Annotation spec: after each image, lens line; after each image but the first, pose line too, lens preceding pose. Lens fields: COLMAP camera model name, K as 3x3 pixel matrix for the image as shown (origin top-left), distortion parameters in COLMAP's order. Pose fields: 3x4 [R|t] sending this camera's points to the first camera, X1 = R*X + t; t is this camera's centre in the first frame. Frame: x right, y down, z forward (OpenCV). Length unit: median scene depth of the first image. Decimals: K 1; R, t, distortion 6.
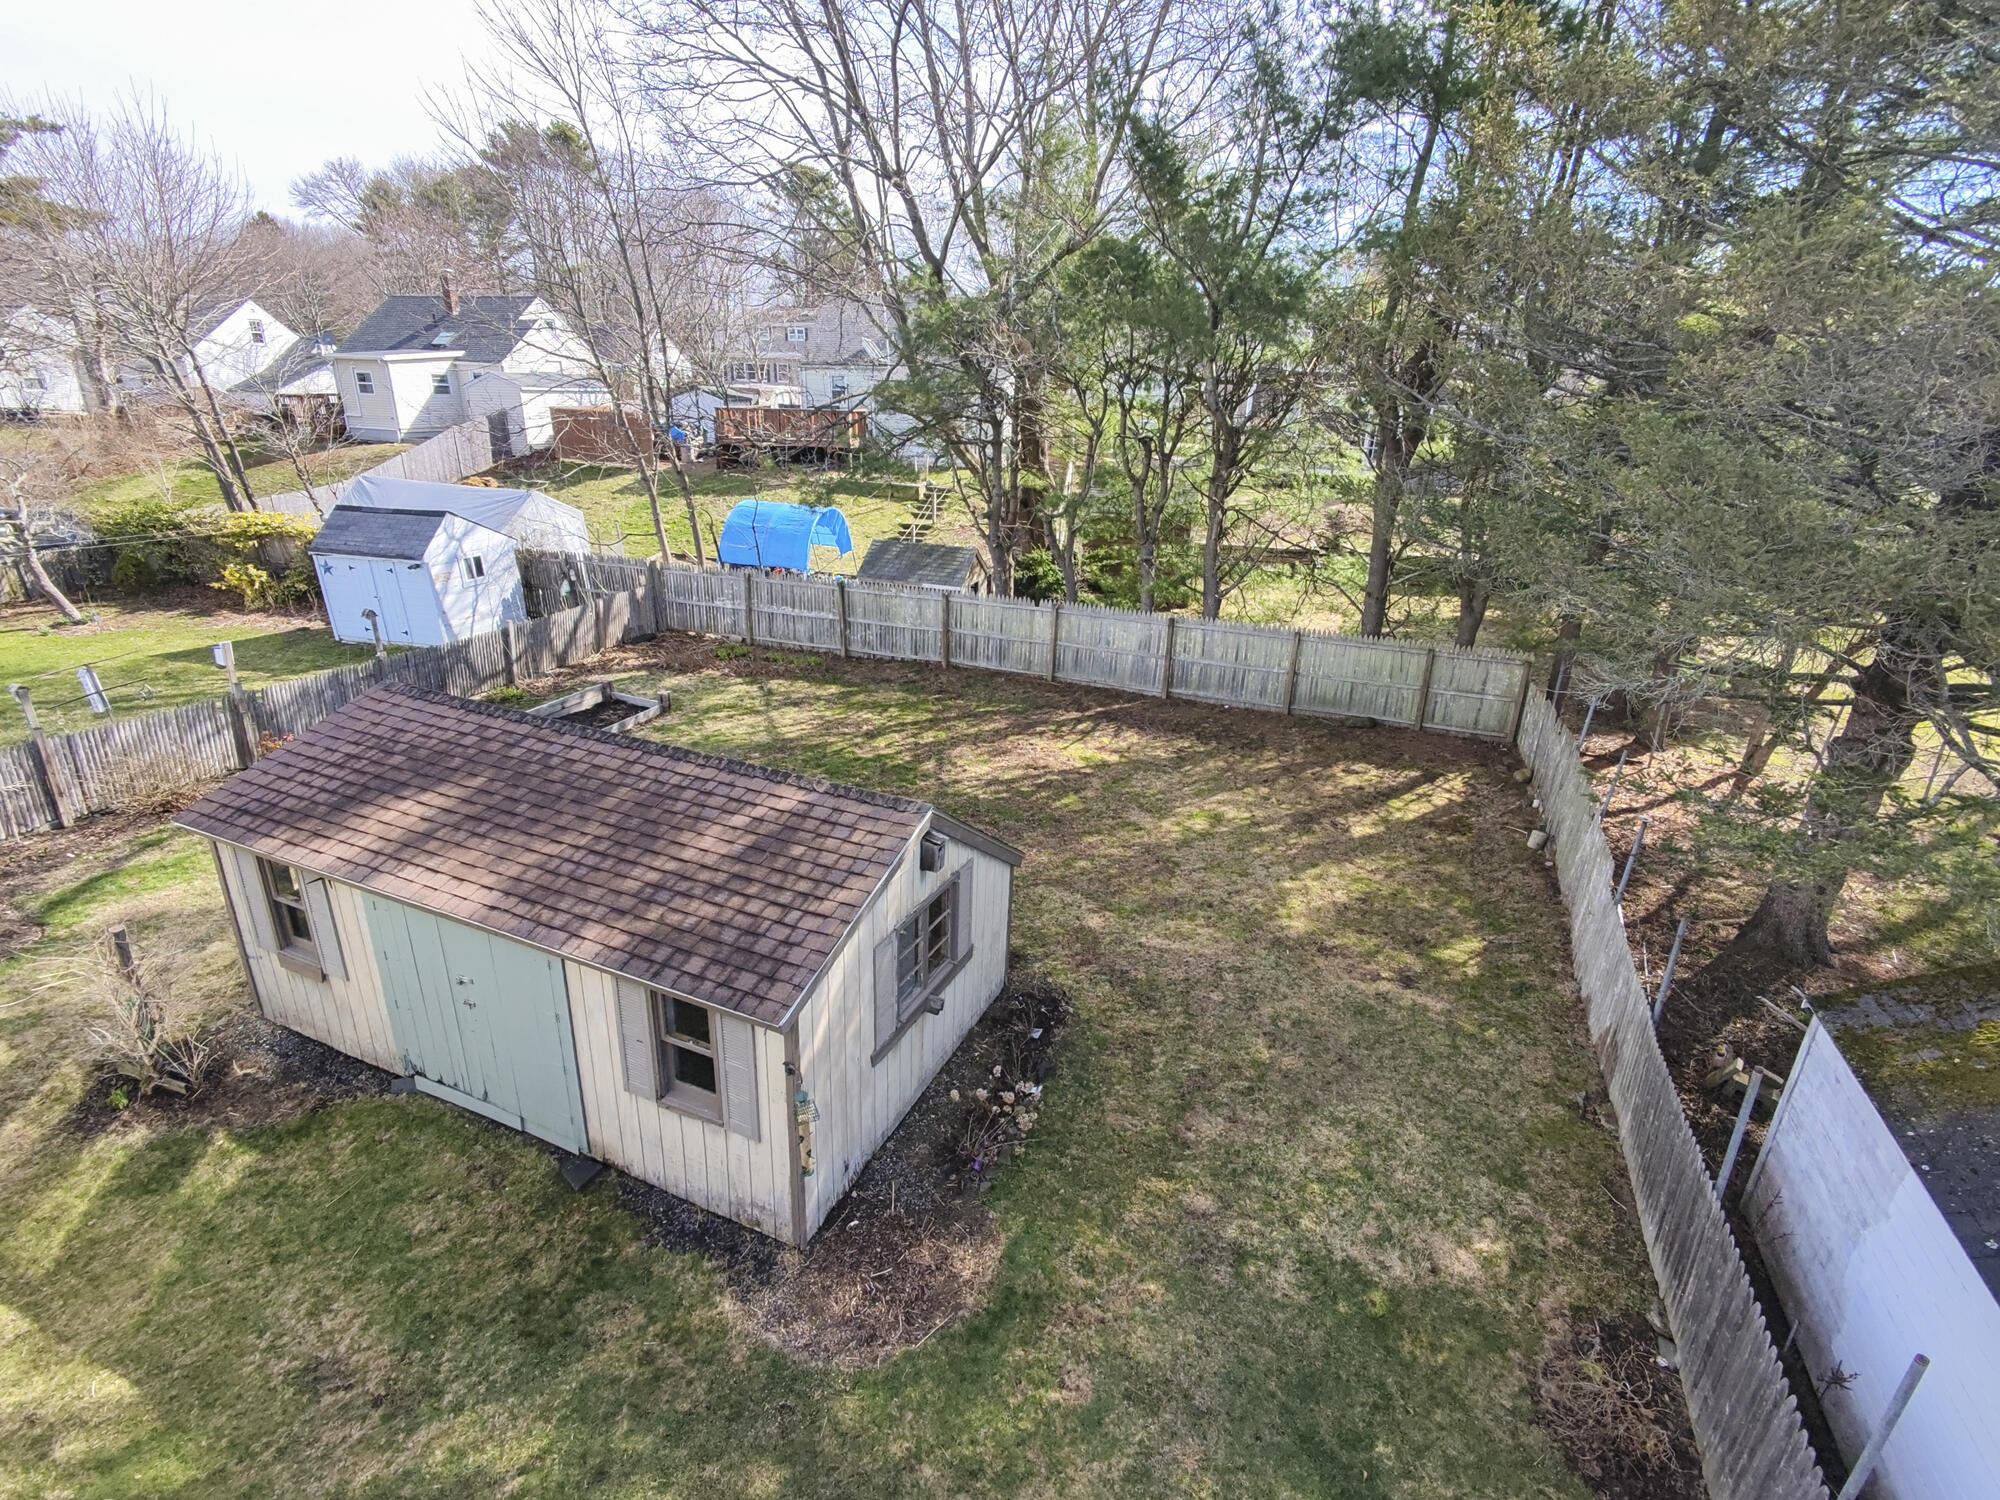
lens RADIAL K [[923.0, 0, 1011.0], [0, 923.0, 790.1], [0, 0, 1]] dist [-0.000622, -0.002814]
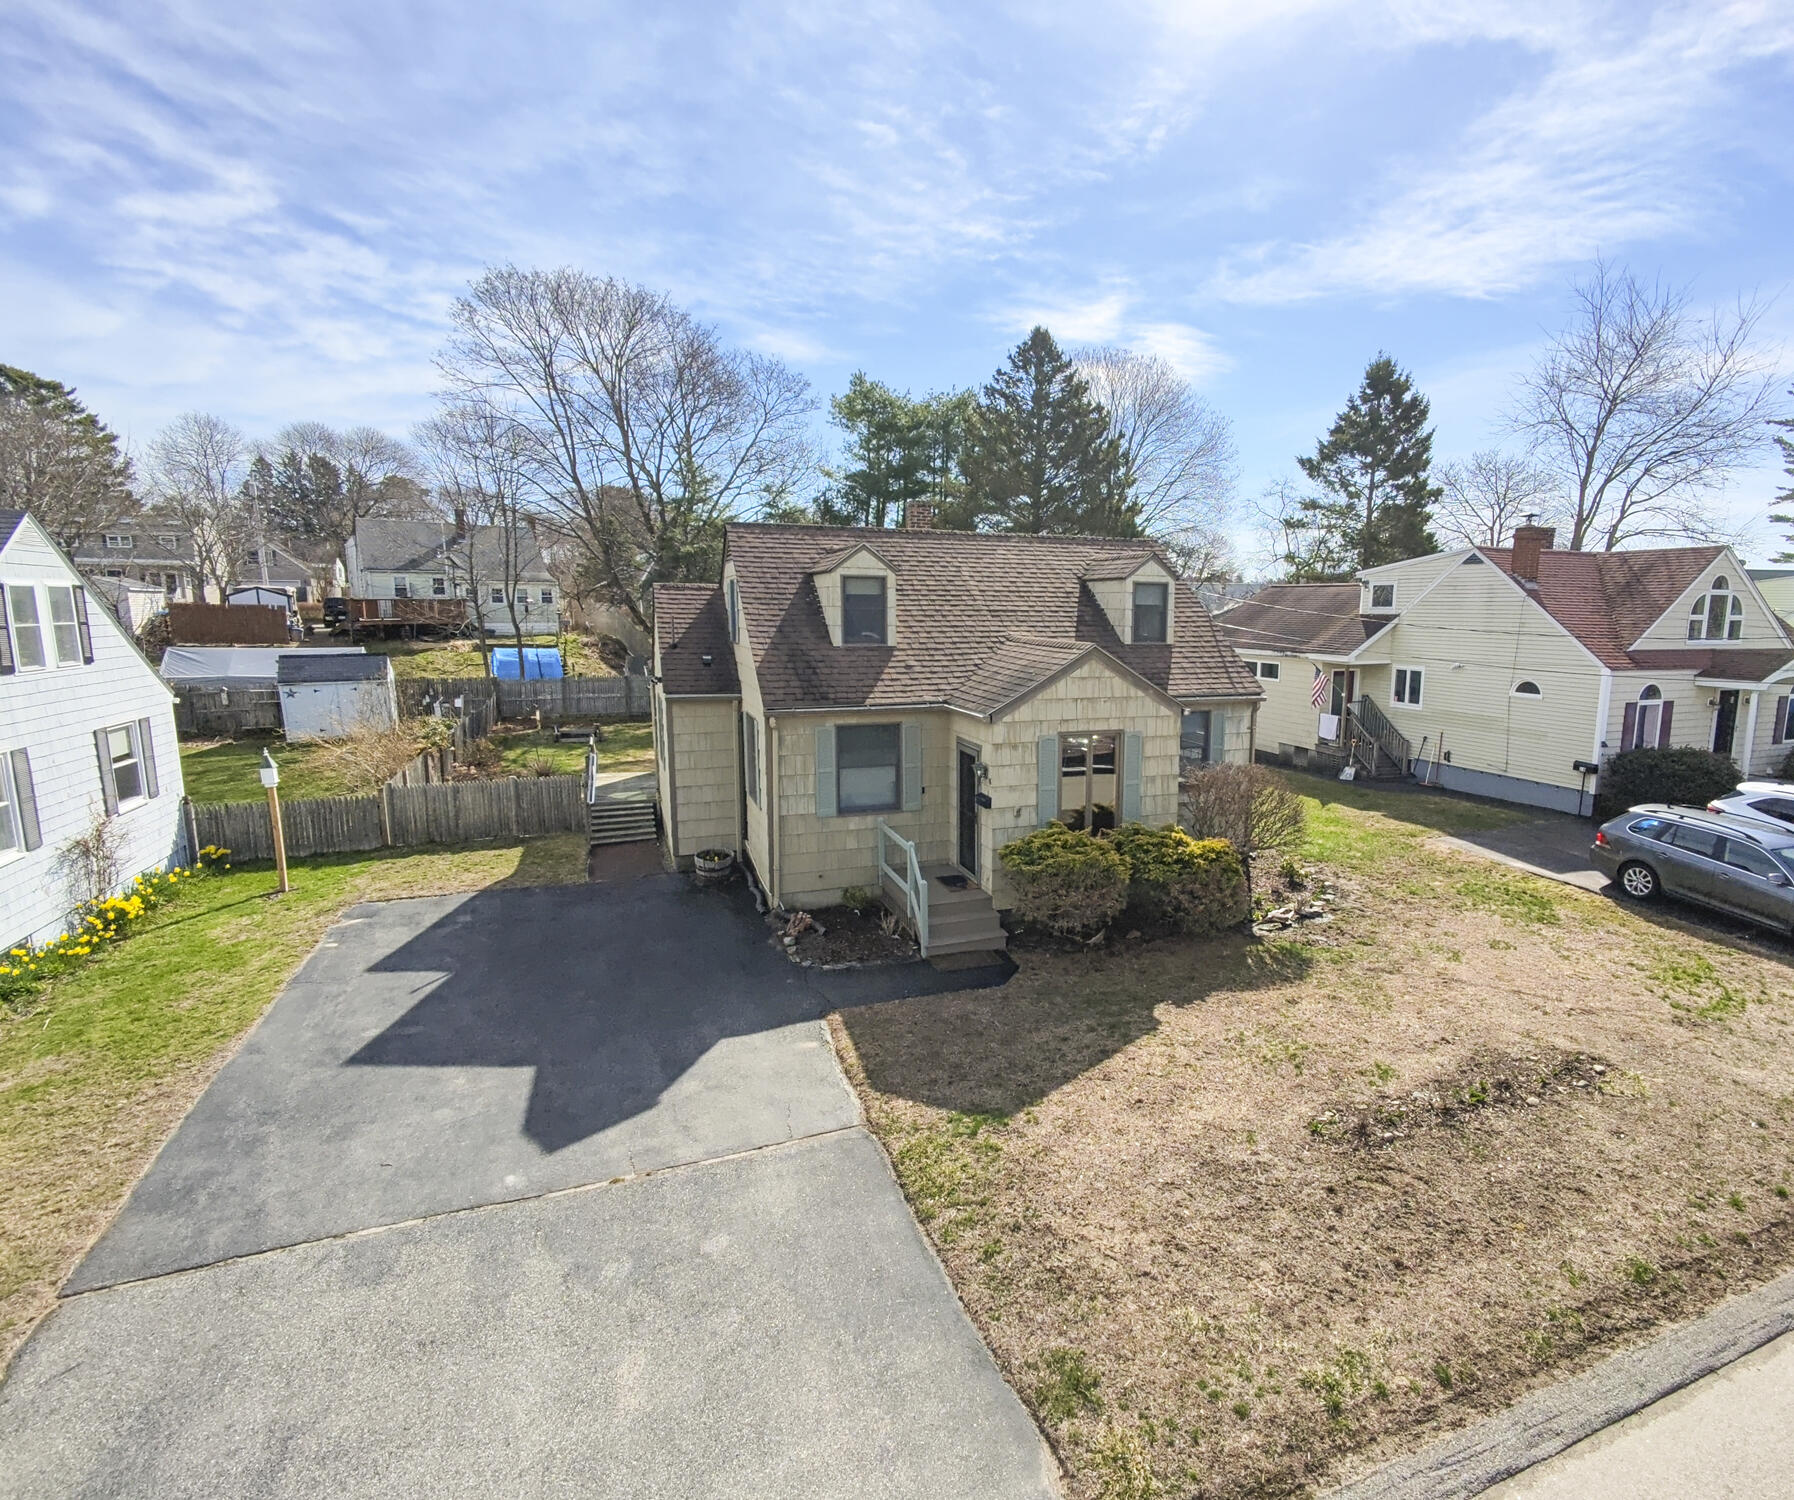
lens RADIAL K [[922.5, 0, 1005.0], [0, 922.5, 752.4], [0, 0, 1]] dist [-0.001370, -0.001989]
pose [[0.700832, -0.136444, 0.700155, -1.170725], [0.294703, 0.949236, -0.110005, 0.431116], [-0.649603, 0.283433, 0.705465, -0.955015]]
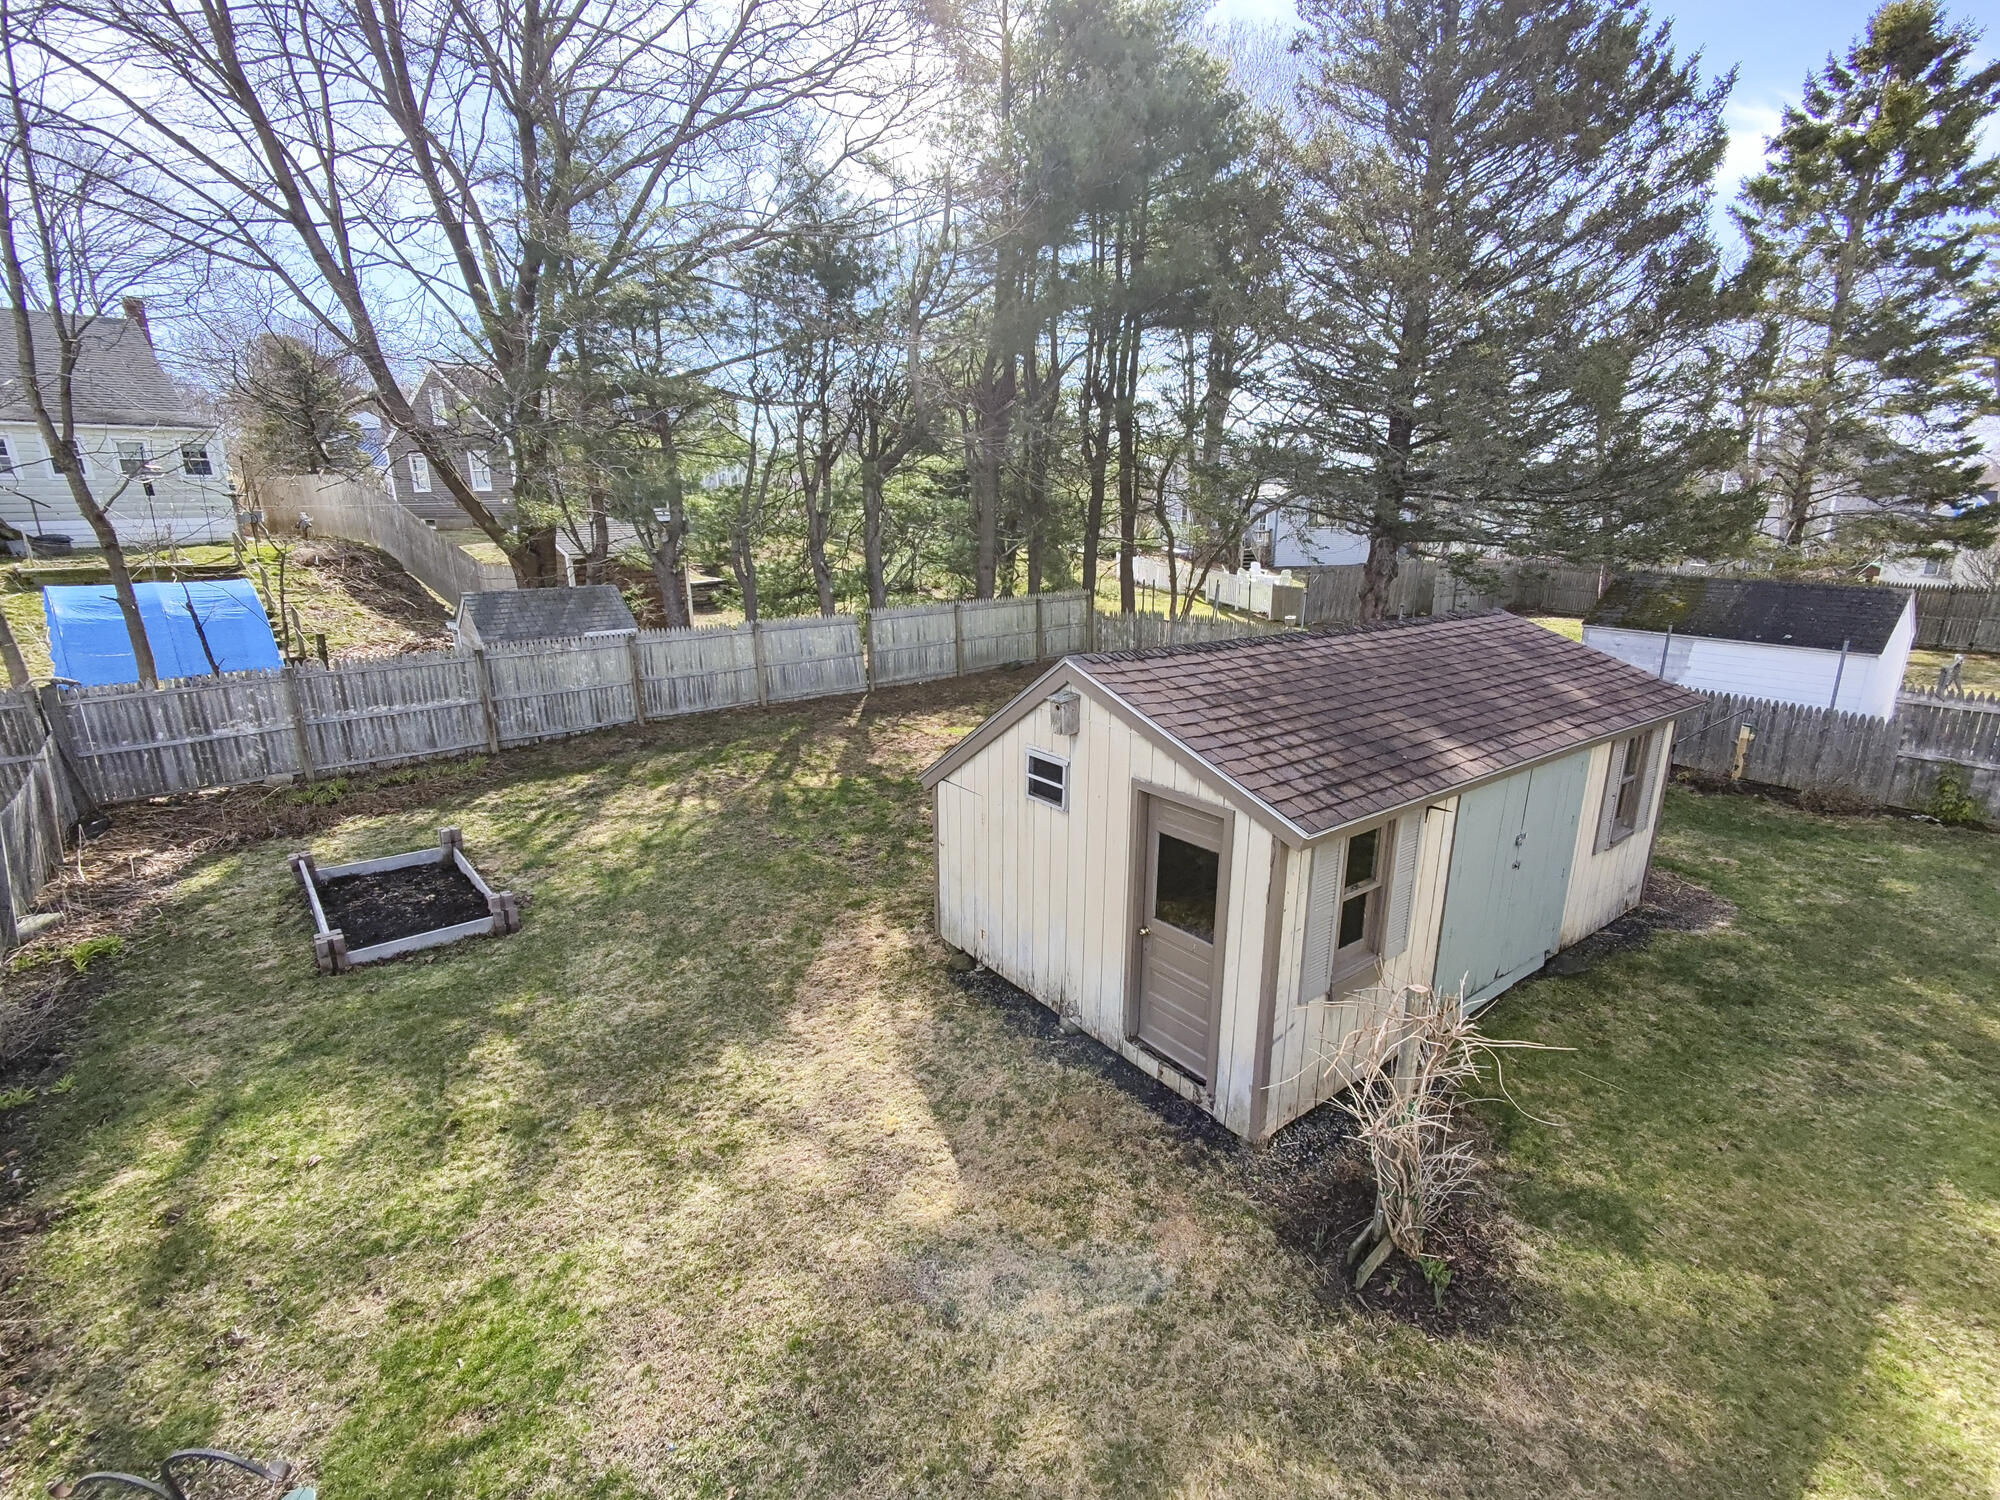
lens RADIAL K [[923.0, 0, 1016.3], [0, 923.0, 751.5], [0, 0, 1]] dist [-0.000622, -0.002814]
pose [[0.496493, -0.263084, 0.827213, -0.693806], [0.364819, 0.927958, 0.076161, -0.065216], [-0.787656, 0.263970, 0.556703, 0.353018]]
